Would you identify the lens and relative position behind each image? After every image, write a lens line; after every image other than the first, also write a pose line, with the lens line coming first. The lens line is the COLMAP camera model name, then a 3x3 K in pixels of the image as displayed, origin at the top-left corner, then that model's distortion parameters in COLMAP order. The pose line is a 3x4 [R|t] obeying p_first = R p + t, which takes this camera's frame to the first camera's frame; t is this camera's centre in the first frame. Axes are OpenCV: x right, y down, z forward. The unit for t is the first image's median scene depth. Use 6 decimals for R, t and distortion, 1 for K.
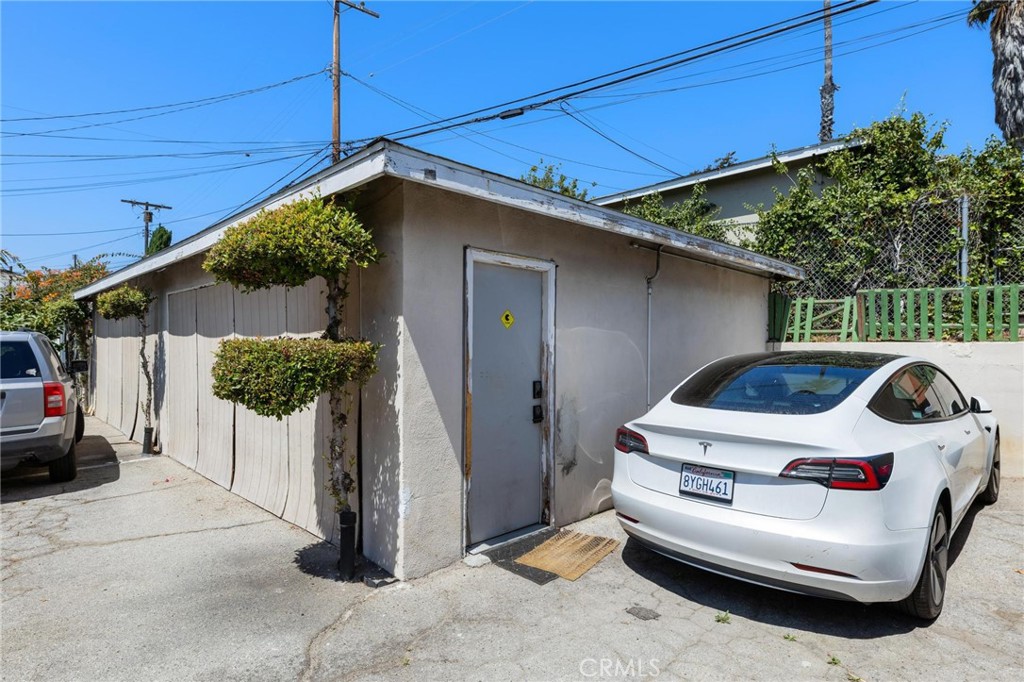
lens RADIAL K [[578.2, 0, 511.6], [0, 578.2, 340.7], [0, 0, 1]] dist [-0.005858, -0.000038]
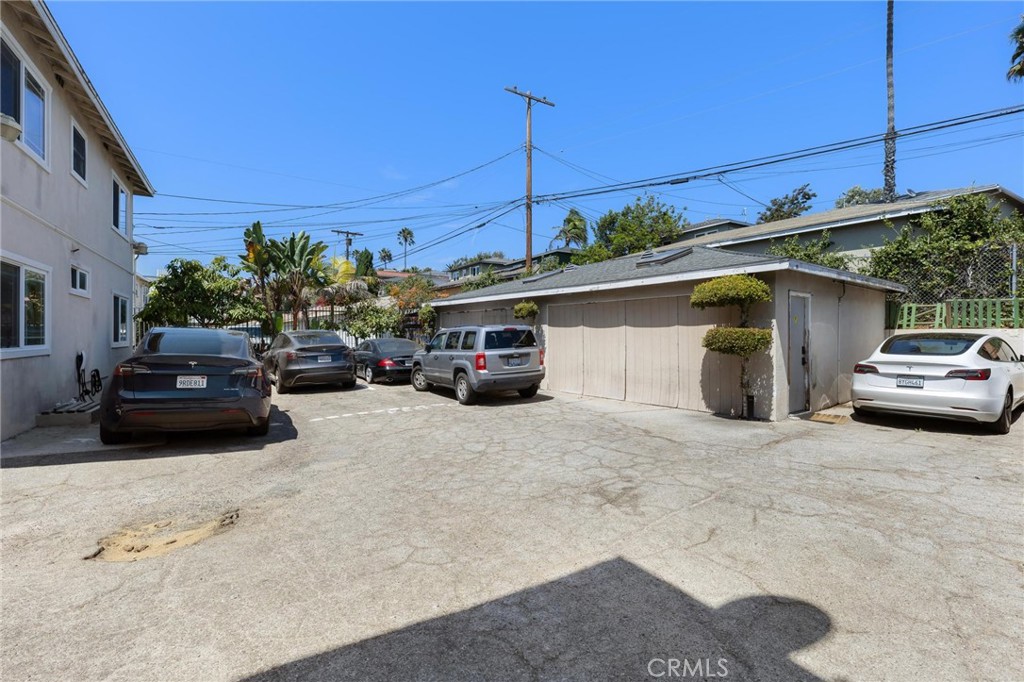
lens RADIAL K [[486.1, 0, 512.8], [0, 486.1, 333.8], [0, 0, 1]] dist [-0.001144, -0.000265]
pose [[0.992316, -0.003246, -0.123685, -0.529417], [0.004095, 0.999970, 0.006606, 0.002021], [0.123660, -0.007062, 0.992300, -0.636404]]
